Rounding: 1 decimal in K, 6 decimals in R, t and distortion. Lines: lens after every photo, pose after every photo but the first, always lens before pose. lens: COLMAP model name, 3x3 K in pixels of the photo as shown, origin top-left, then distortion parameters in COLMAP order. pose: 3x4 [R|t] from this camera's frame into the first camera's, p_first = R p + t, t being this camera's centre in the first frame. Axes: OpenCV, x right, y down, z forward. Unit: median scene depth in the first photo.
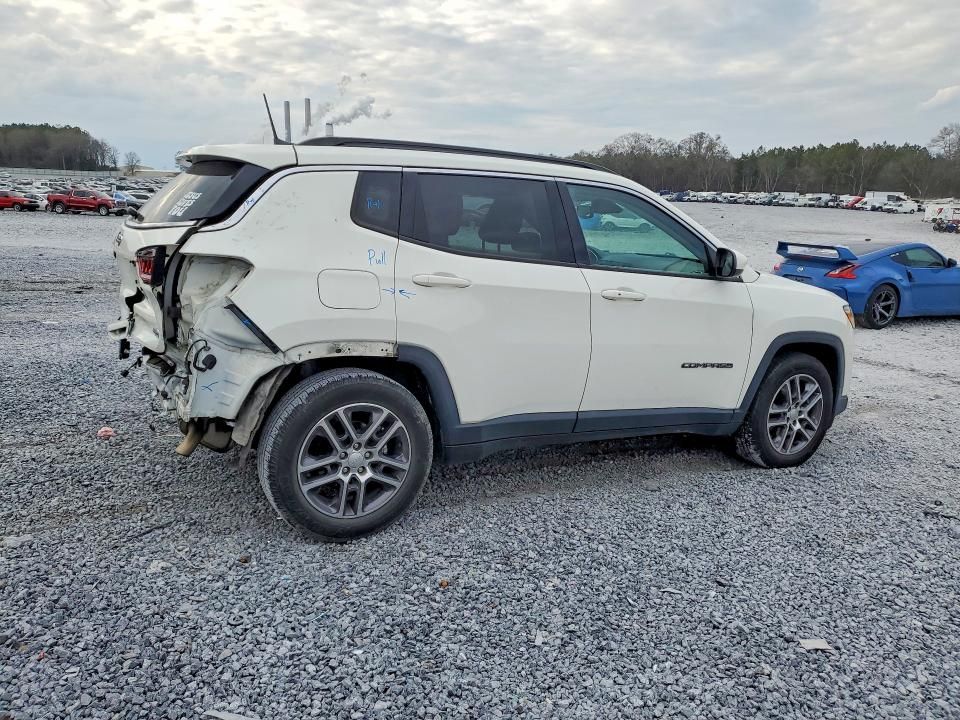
lens RADIAL K [[748.3, 0, 483.4], [0, 748.3, 359.3], [0, 0, 1]] dist [0.005083, 0.007708]
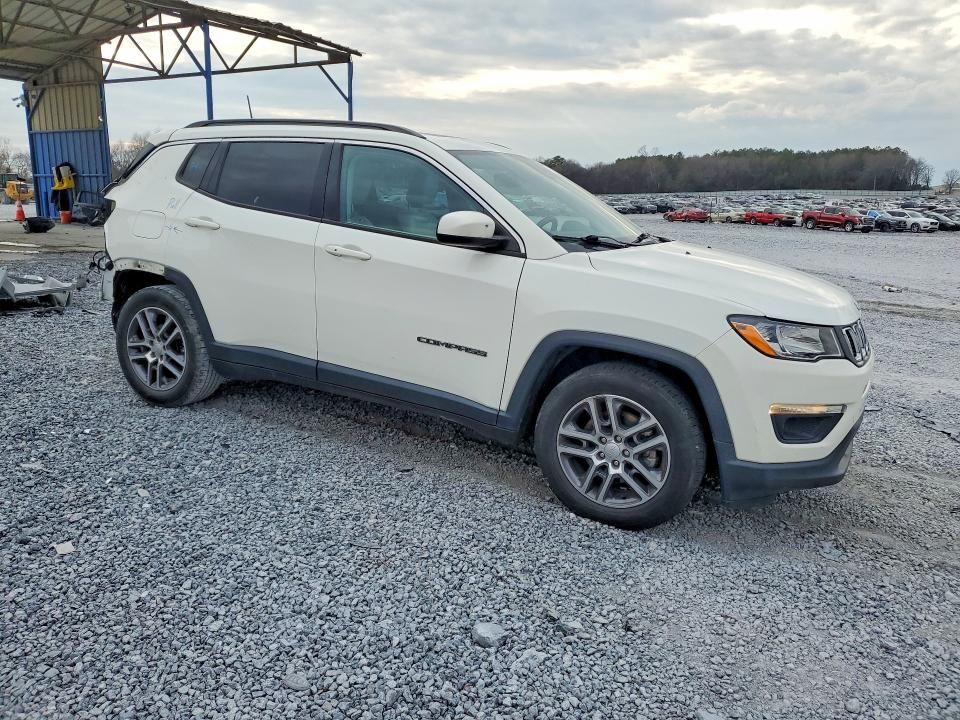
lens RADIAL K [[748.3, 0, 483.4], [0, 748.3, 359.3], [0, 0, 1]] dist [0.005083, 0.007708]
pose [[0.553030, 0.162355, -0.817190, 0.525711], [-0.184210, 0.980383, 0.070115, -0.022608], [0.812542, 0.111759, 0.572089, 0.277015]]
